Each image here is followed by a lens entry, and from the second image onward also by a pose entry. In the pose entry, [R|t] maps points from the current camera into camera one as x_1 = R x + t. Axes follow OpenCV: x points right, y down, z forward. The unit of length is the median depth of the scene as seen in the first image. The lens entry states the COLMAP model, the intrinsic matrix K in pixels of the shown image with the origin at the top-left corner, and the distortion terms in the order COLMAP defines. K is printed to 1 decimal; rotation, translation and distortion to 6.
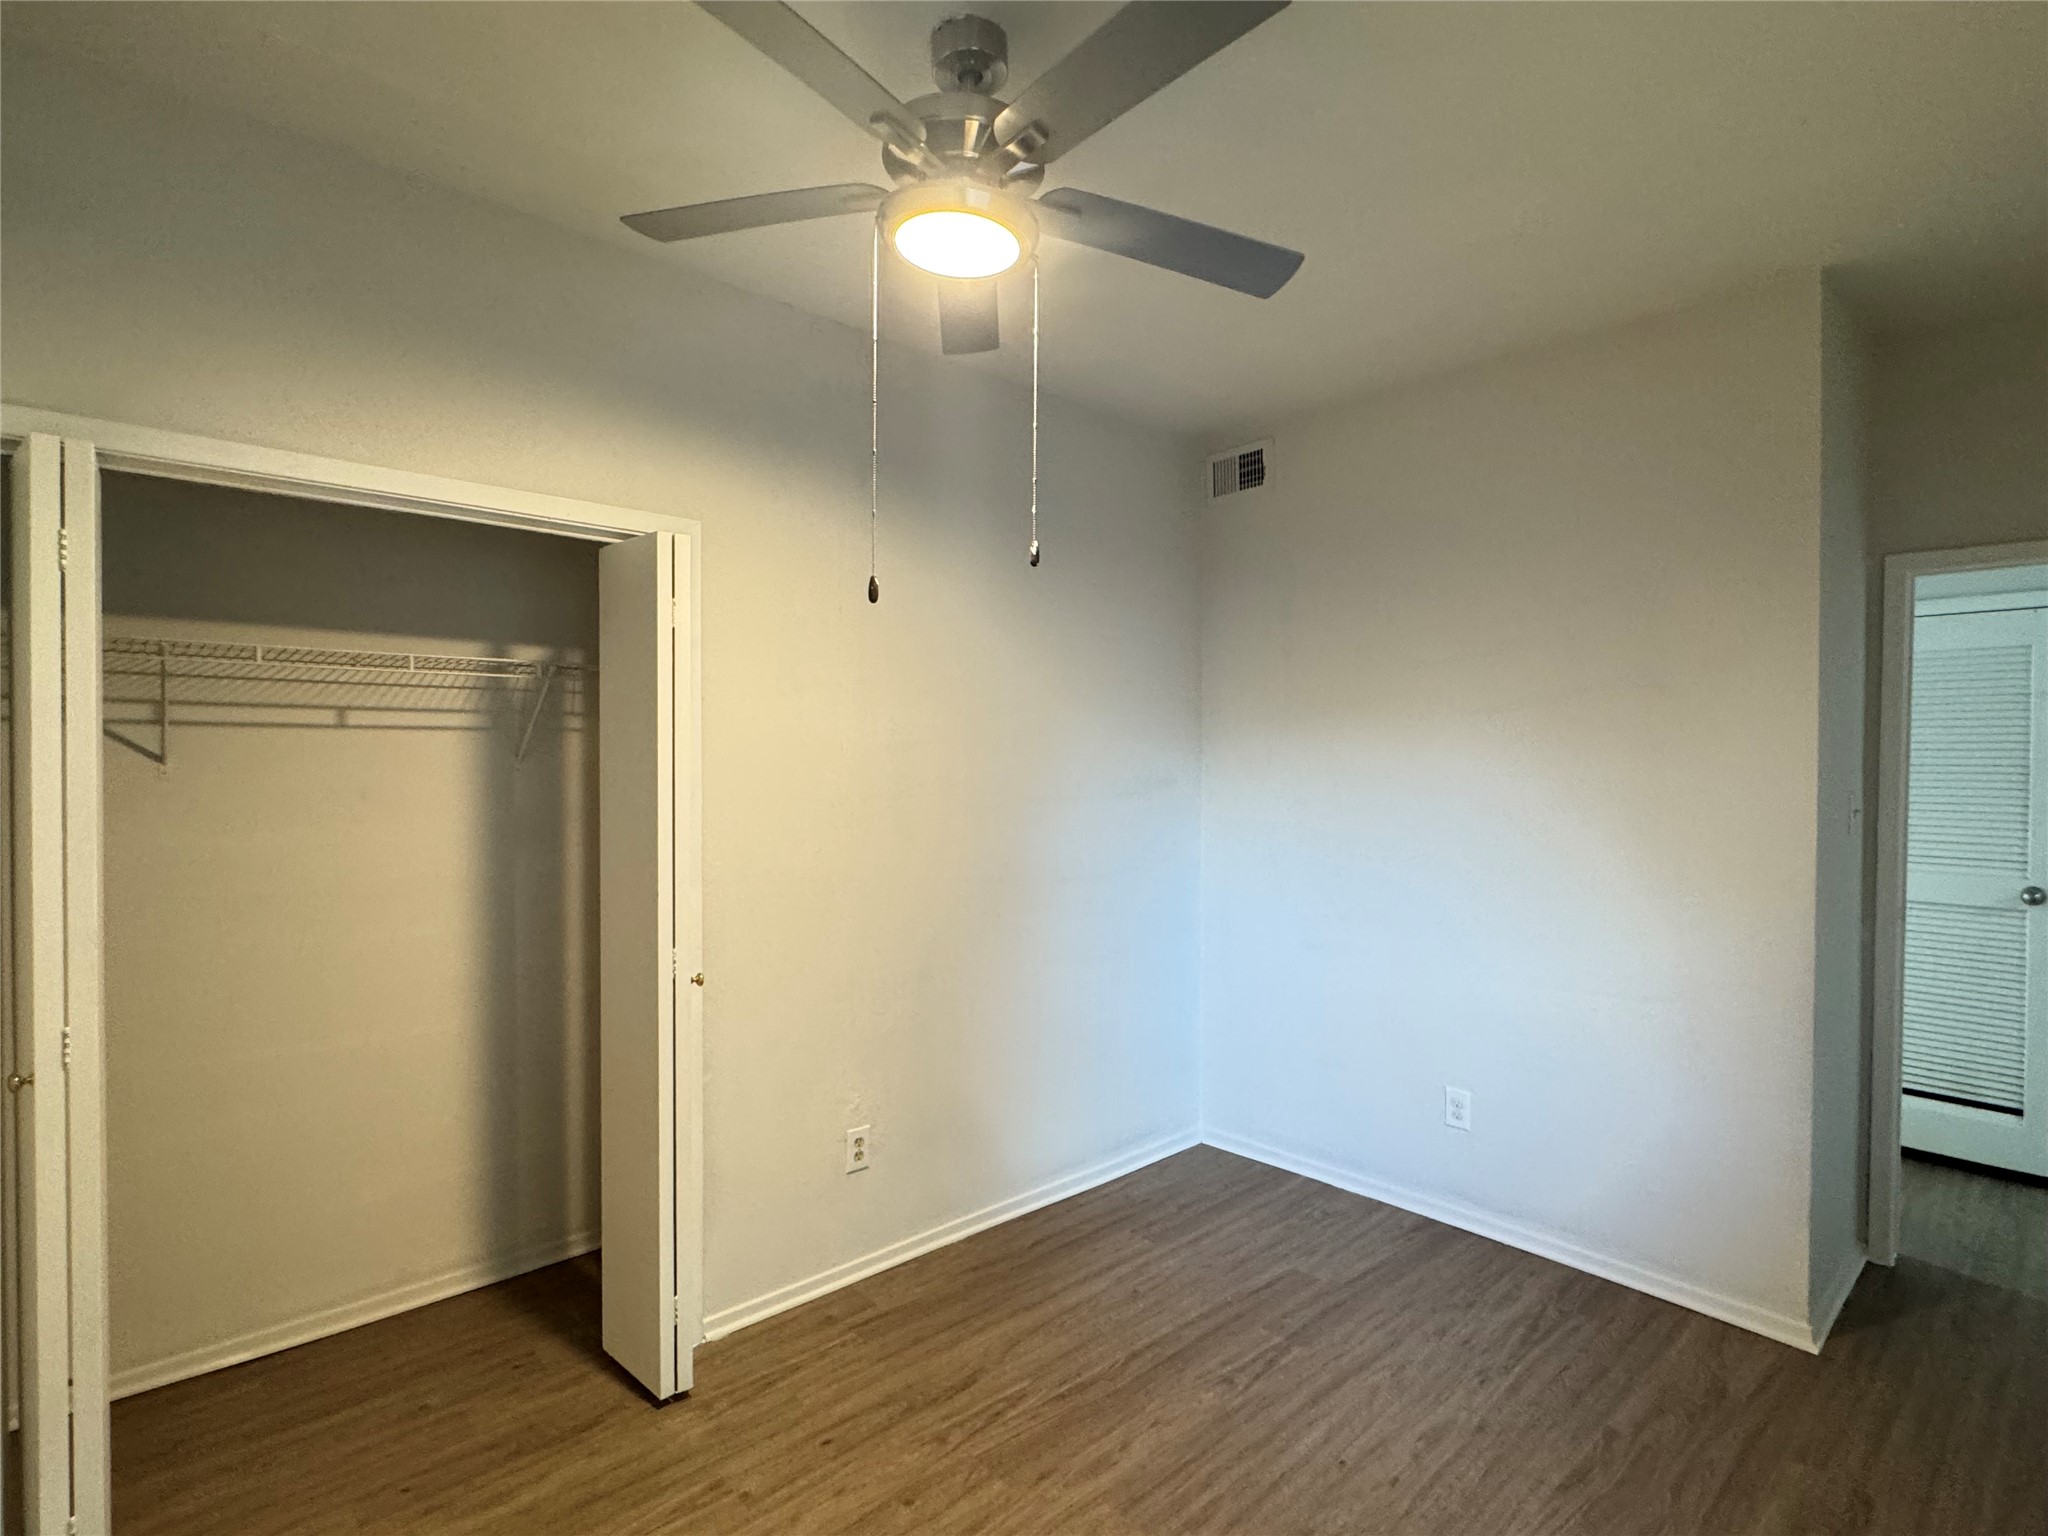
lens RADIAL K [[1013.4, 0, 1024.2], [0, 1013.4, 771.9], [0, 0, 1]] dist [-0.005622, 0.000036]
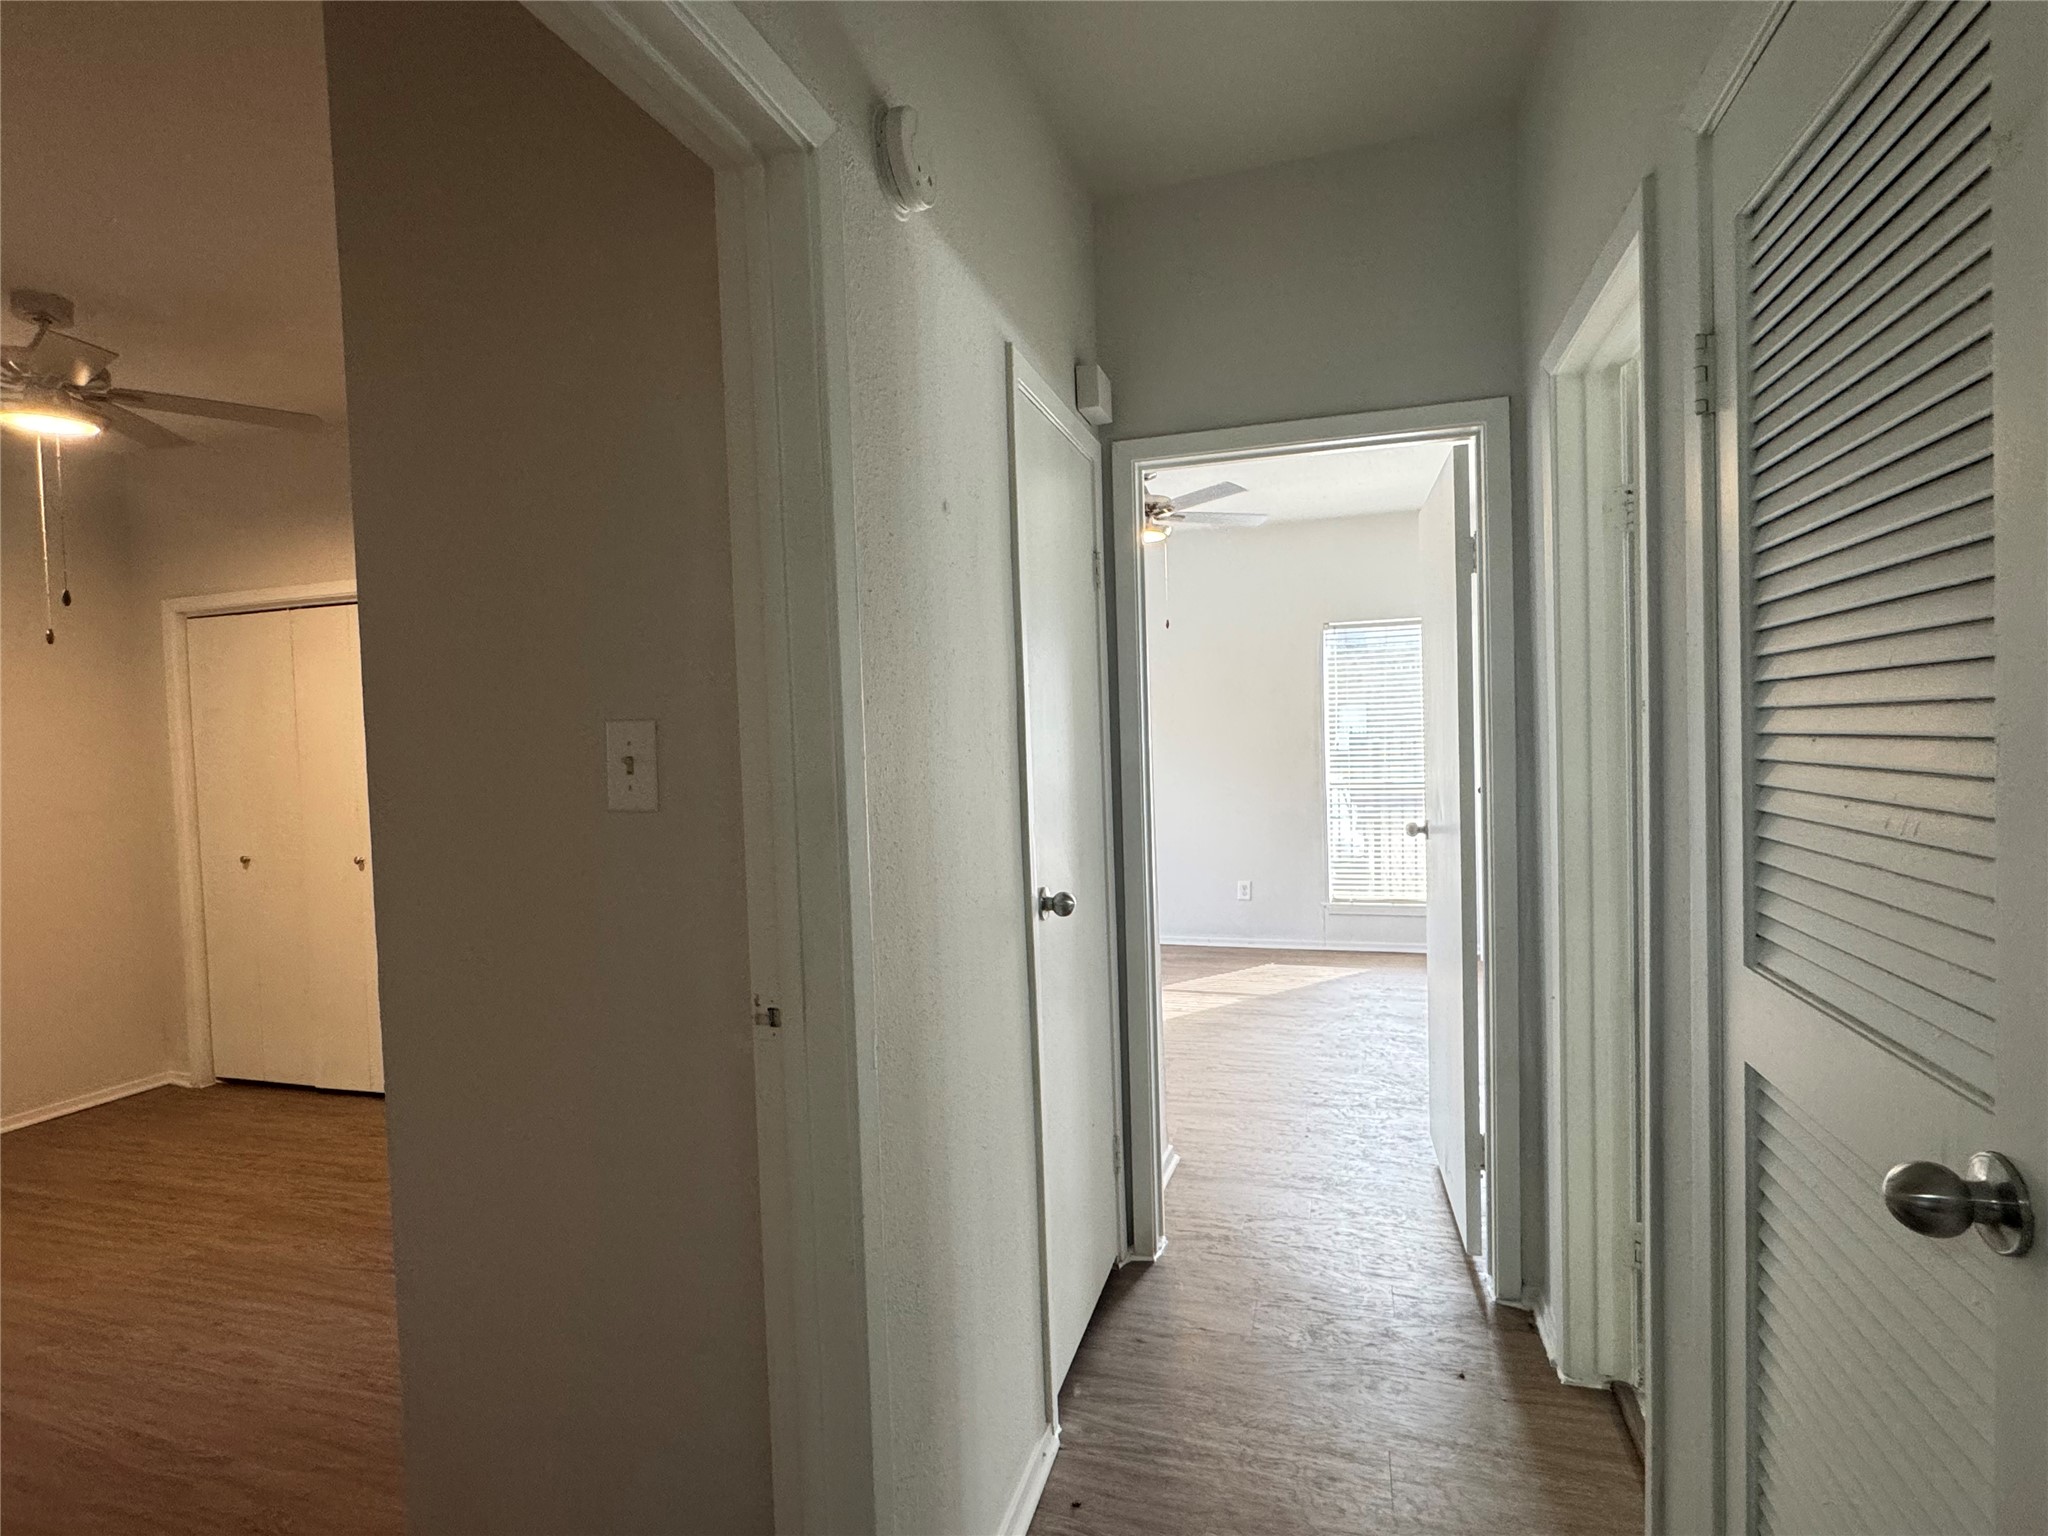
lens RADIAL K [[1013.4, 0, 1013.9], [0, 1013.4, 768.4], [0, 0, 1]] dist [-0.005622, 0.000036]
pose [[0.505298, 0.005851, -0.862925, 1.606730], [0.025225, 0.999450, 0.021547, 0.038993], [0.862576, -0.032655, 0.504872, 1.109304]]
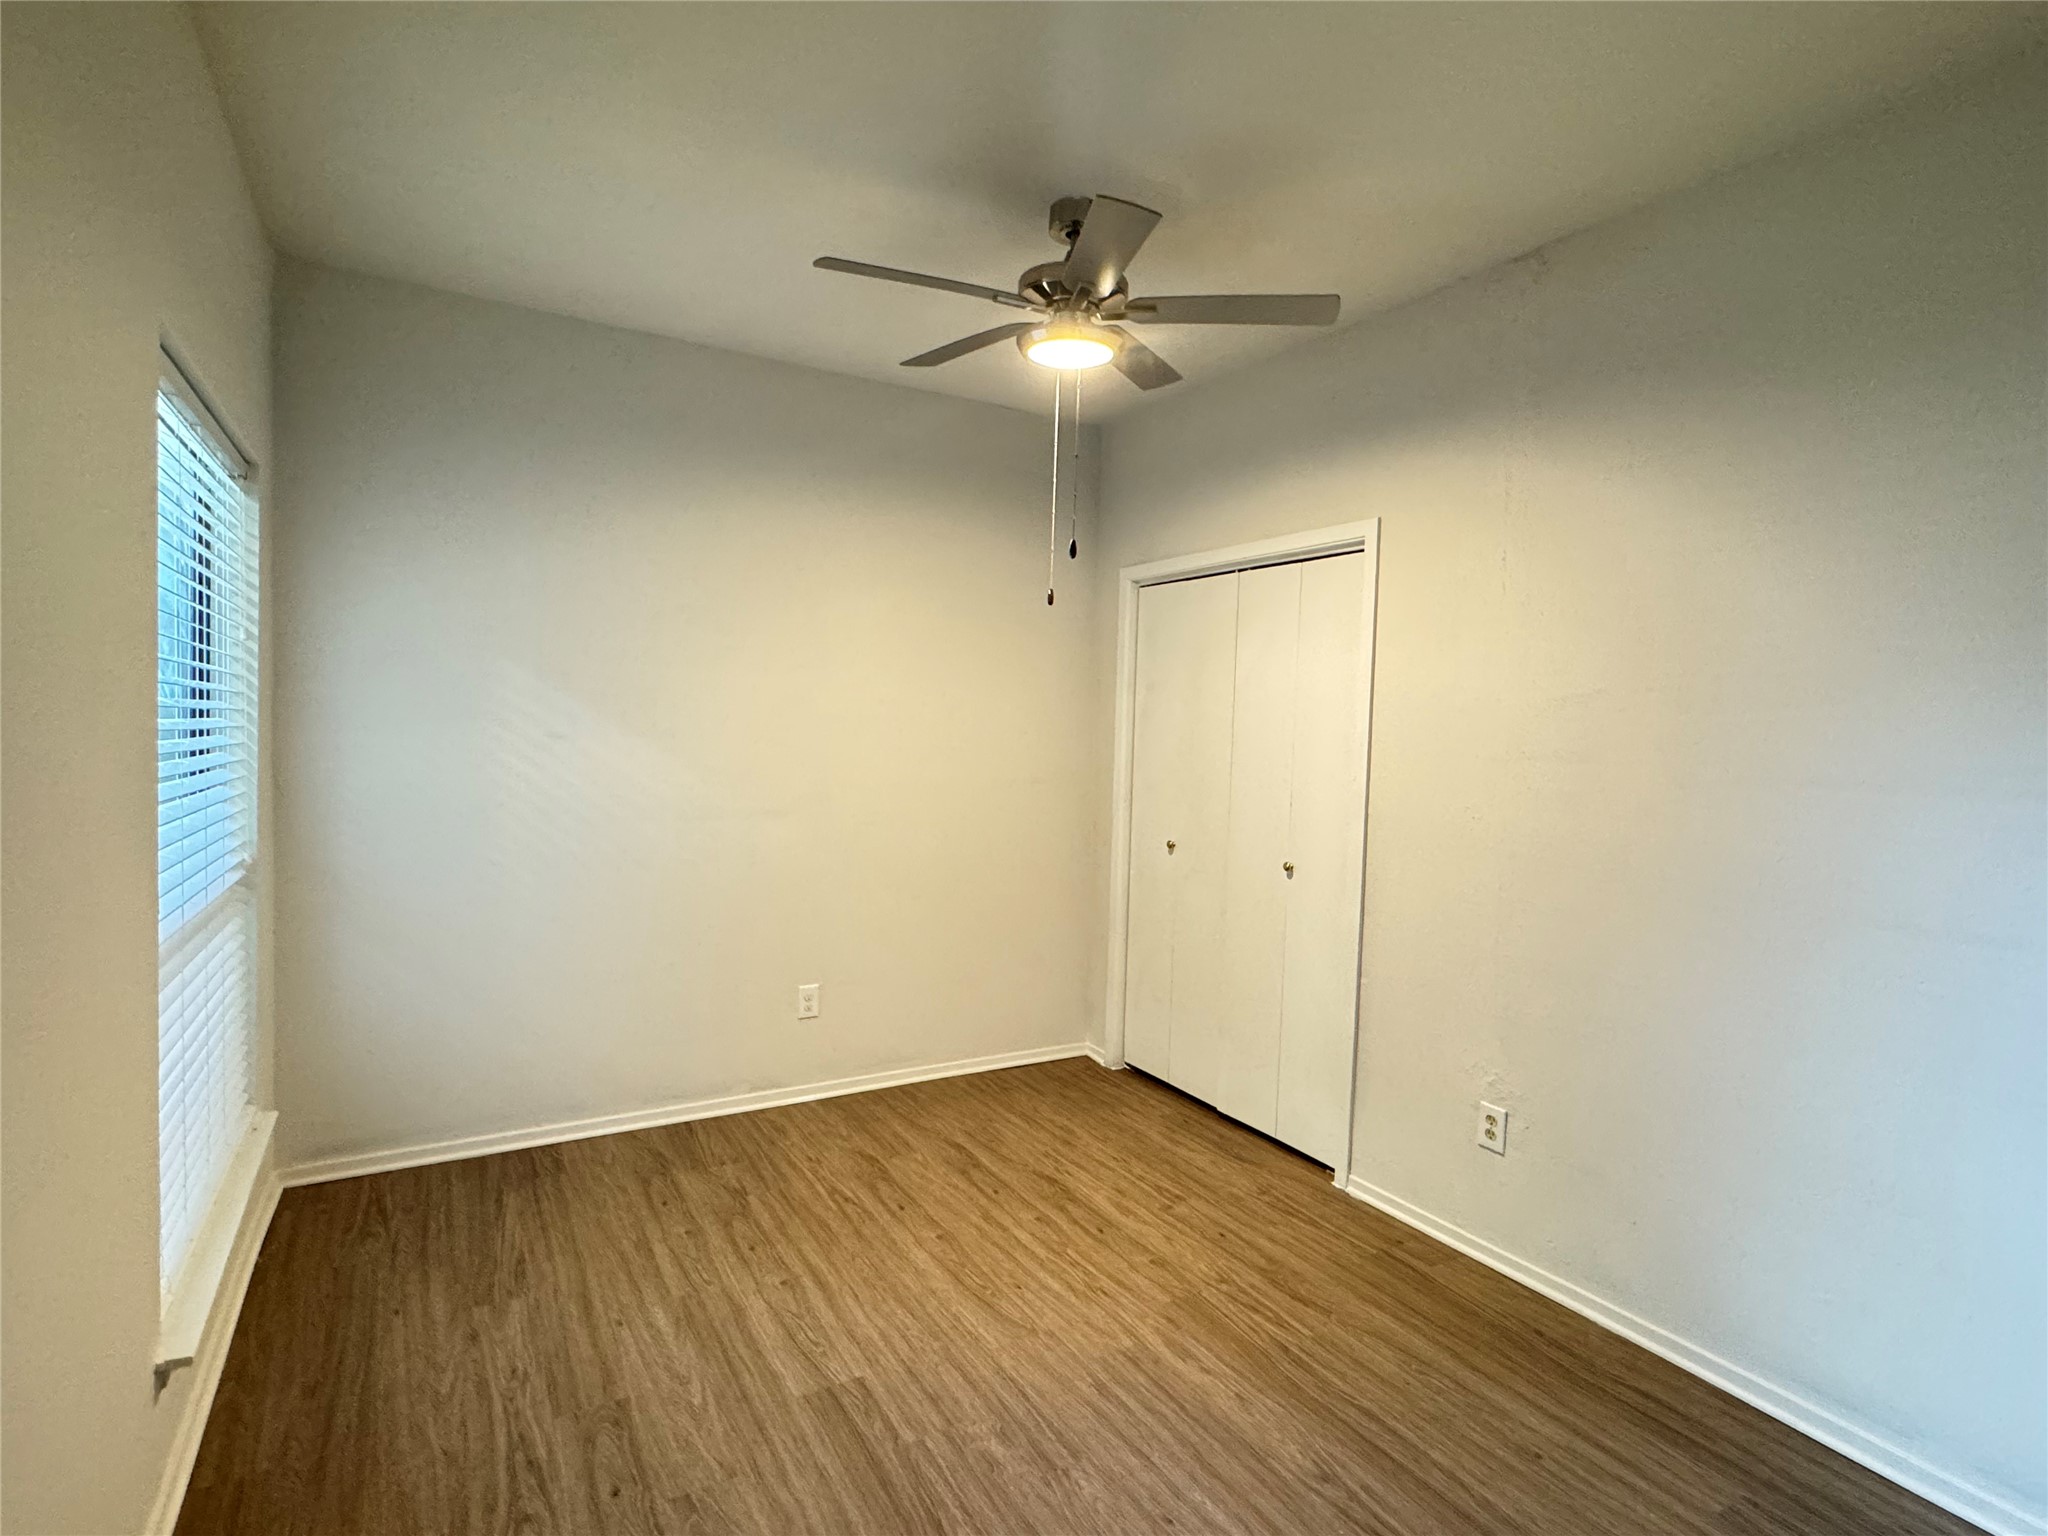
lens RADIAL K [[1013.4, 0, 1027.4], [0, 1013.4, 766.8], [0, 0, 1]] dist [-0.005622, 0.000036]
pose [[-0.200812, 0.033436, -0.979059, 1.044165], [-0.041992, 0.998205, 0.042703, 0.014534], [0.978729, 0.049688, -0.199047, 0.923569]]
